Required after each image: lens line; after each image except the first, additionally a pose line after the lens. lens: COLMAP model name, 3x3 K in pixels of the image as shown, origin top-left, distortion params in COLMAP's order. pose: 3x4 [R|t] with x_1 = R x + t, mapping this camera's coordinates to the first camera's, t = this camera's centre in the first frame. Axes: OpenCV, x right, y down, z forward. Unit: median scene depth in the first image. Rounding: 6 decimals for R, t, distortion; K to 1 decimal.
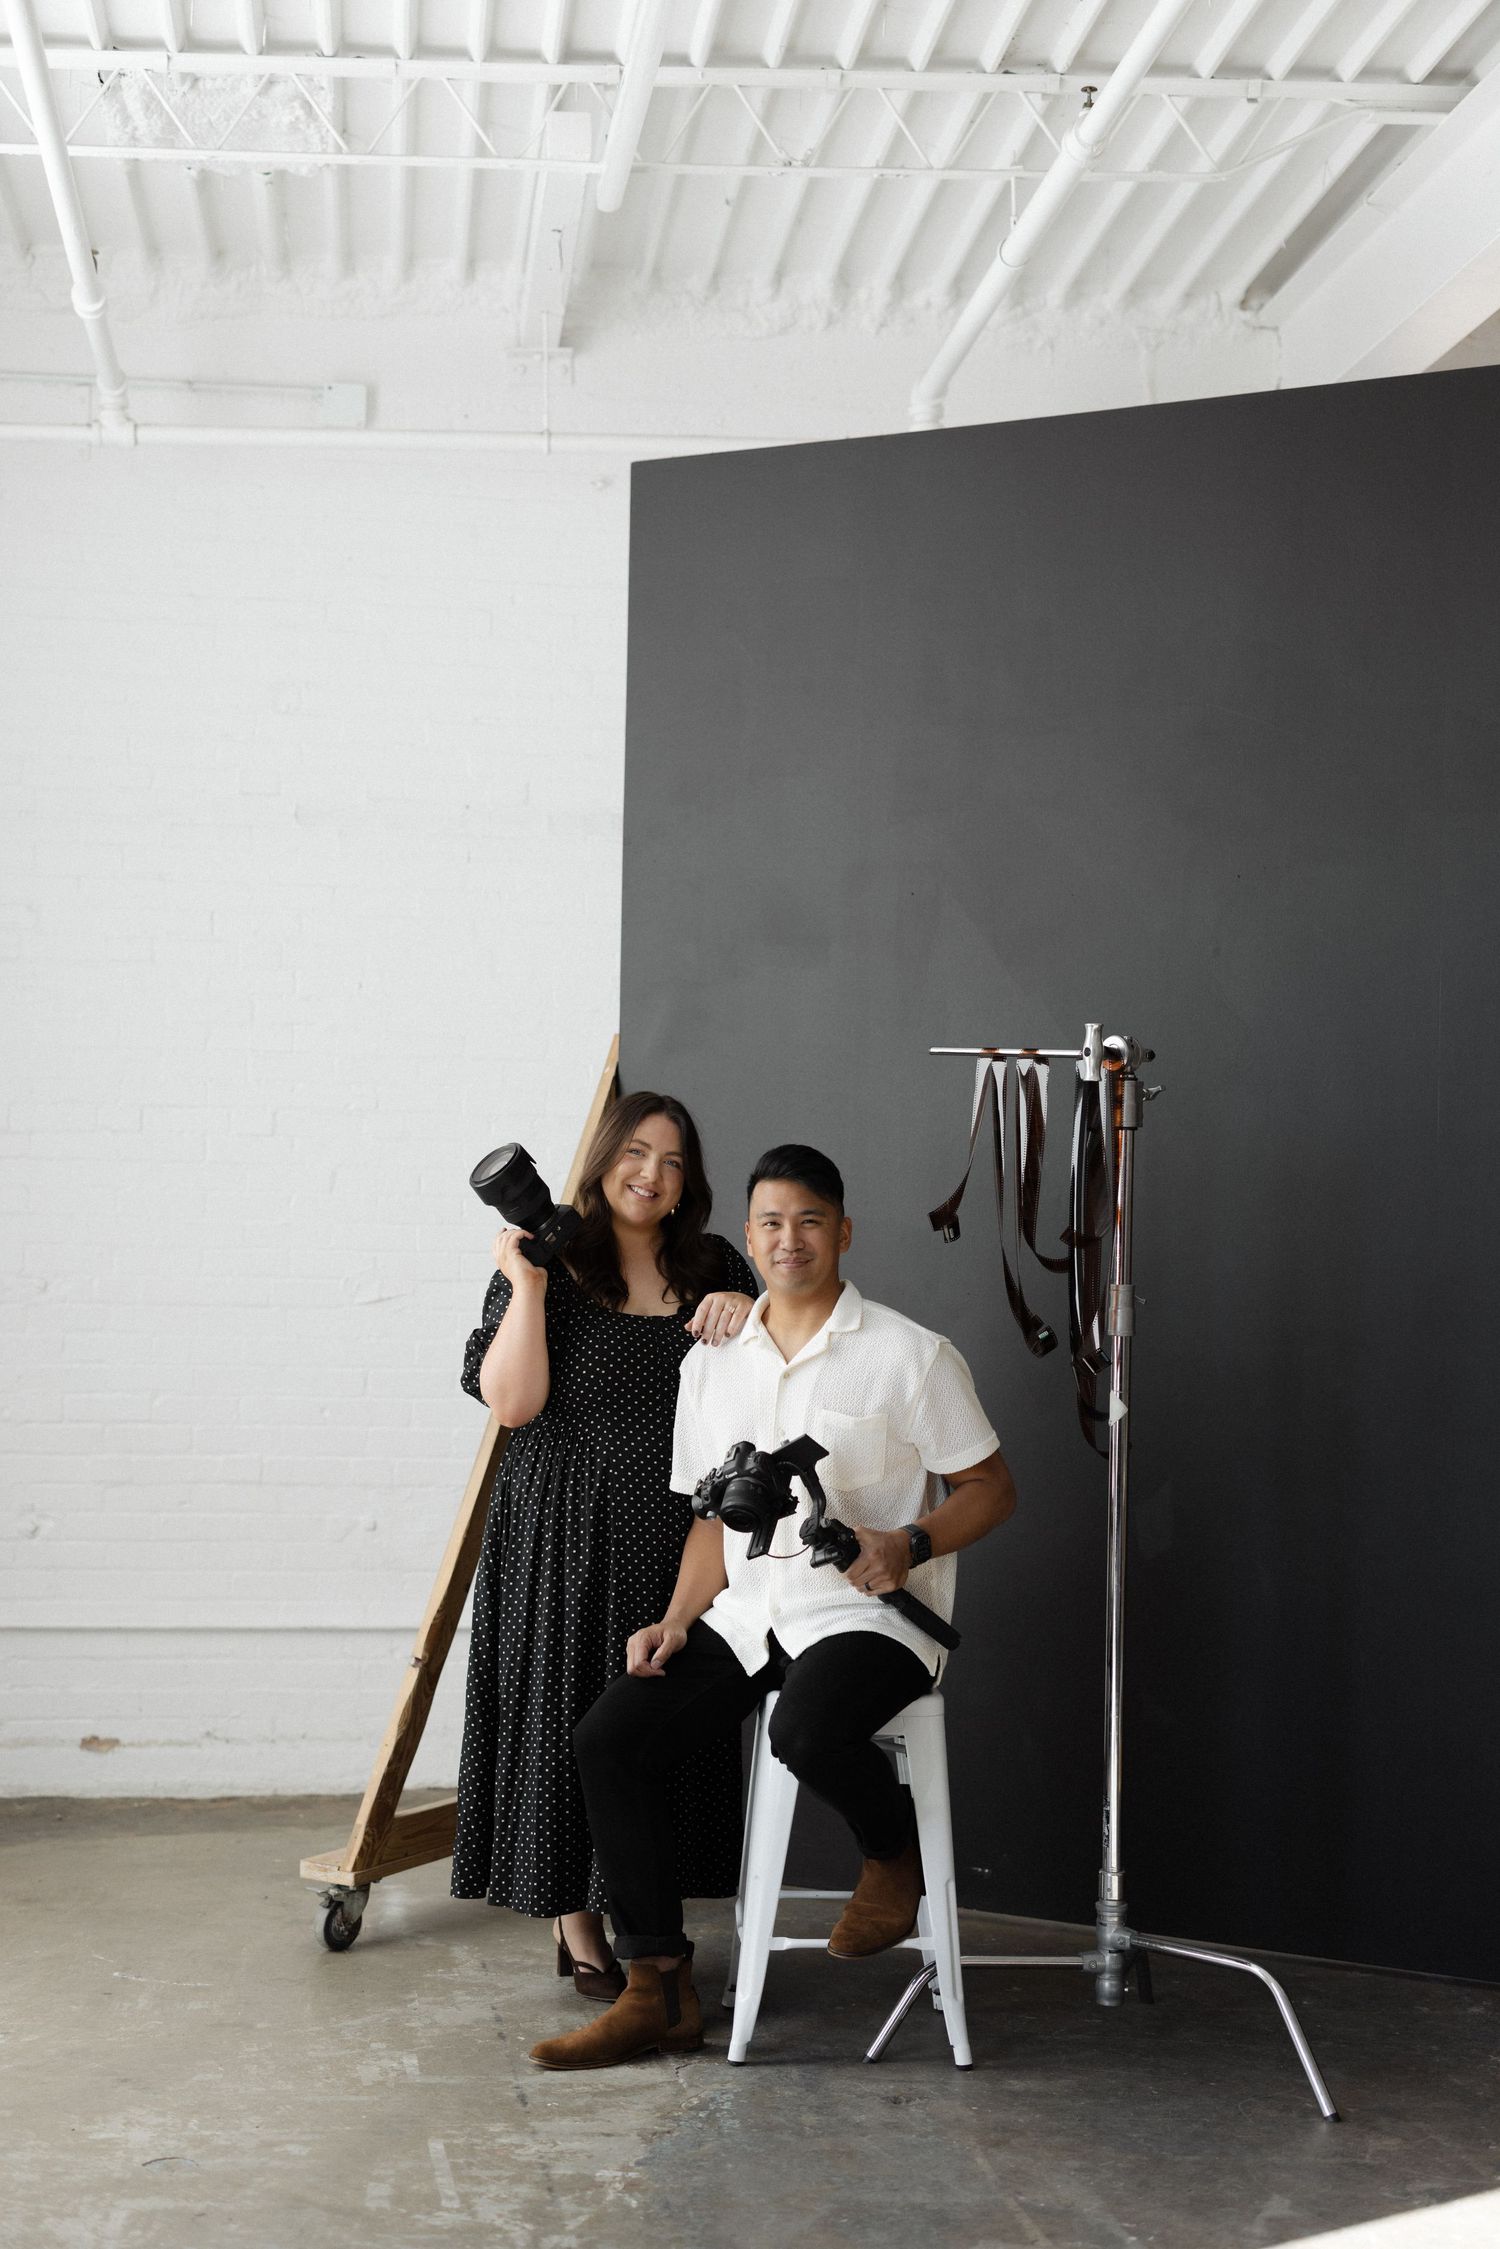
lens RADIAL K [[3099.2, 0, 750.0], [0, 3099.2, 1124.5], [0, 0, 1]] dist [0.029624, 0.056453]
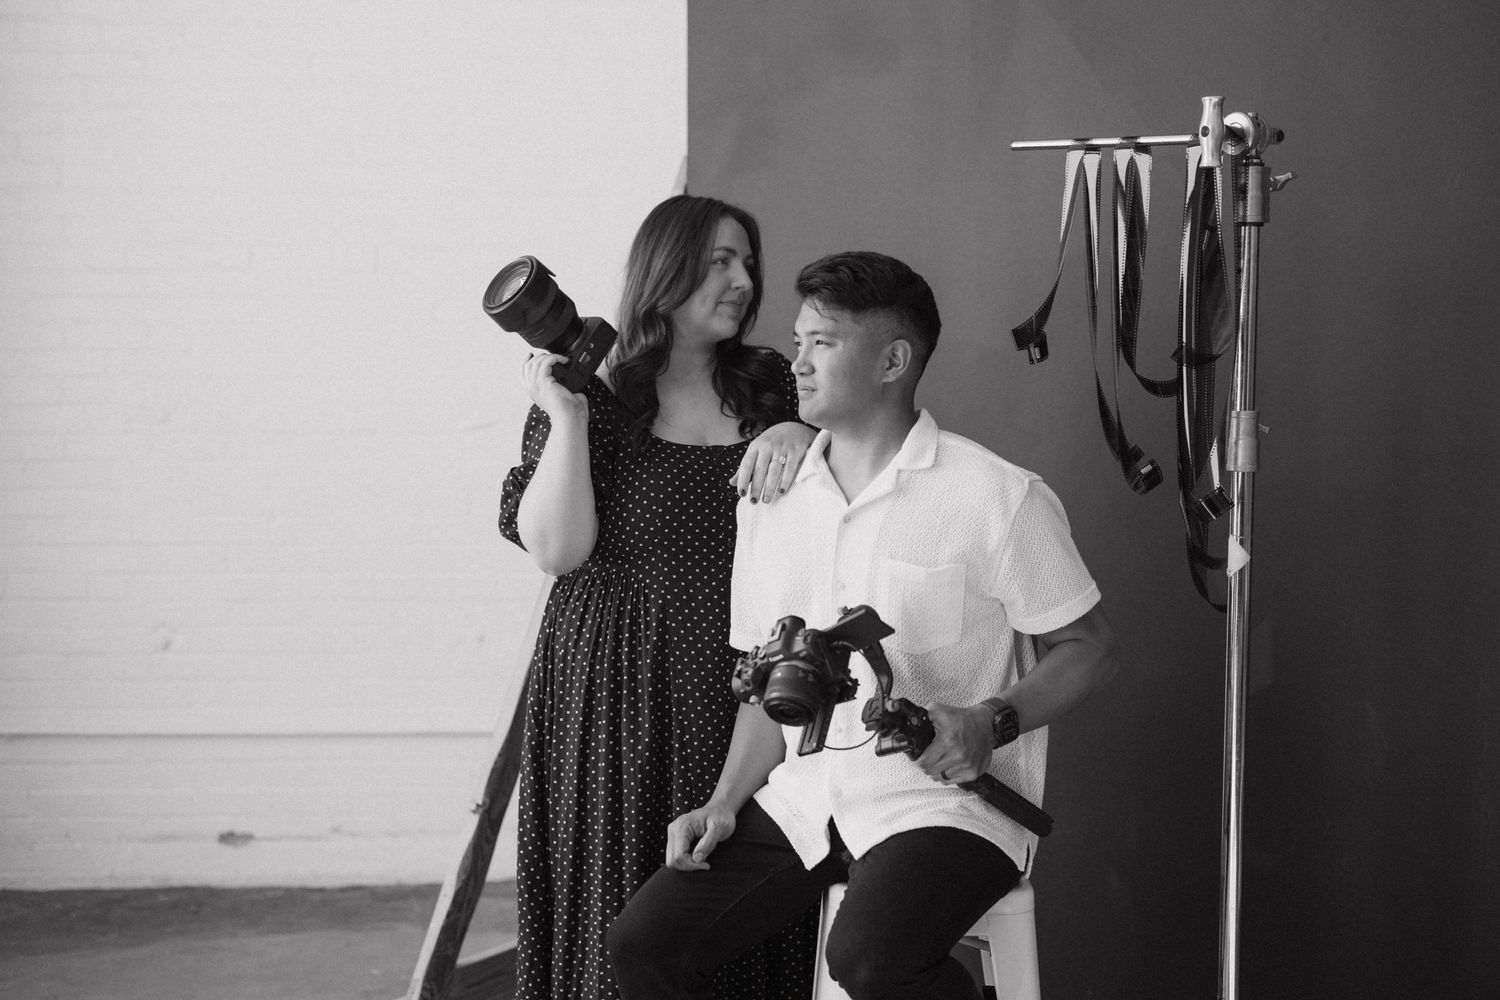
lens RADIAL K [[2067.1, 0, 750.0], [0, 2067.1, 500.0], [0, 0, 1]] dist [0.029624, 0.056453]
pose [[0.998239, -0.011524, -0.058193, 0.018028], [0.017454, 0.994585, 0.102450, 0.015607], [0.056698, -0.103285, 0.993034, 0.426842]]
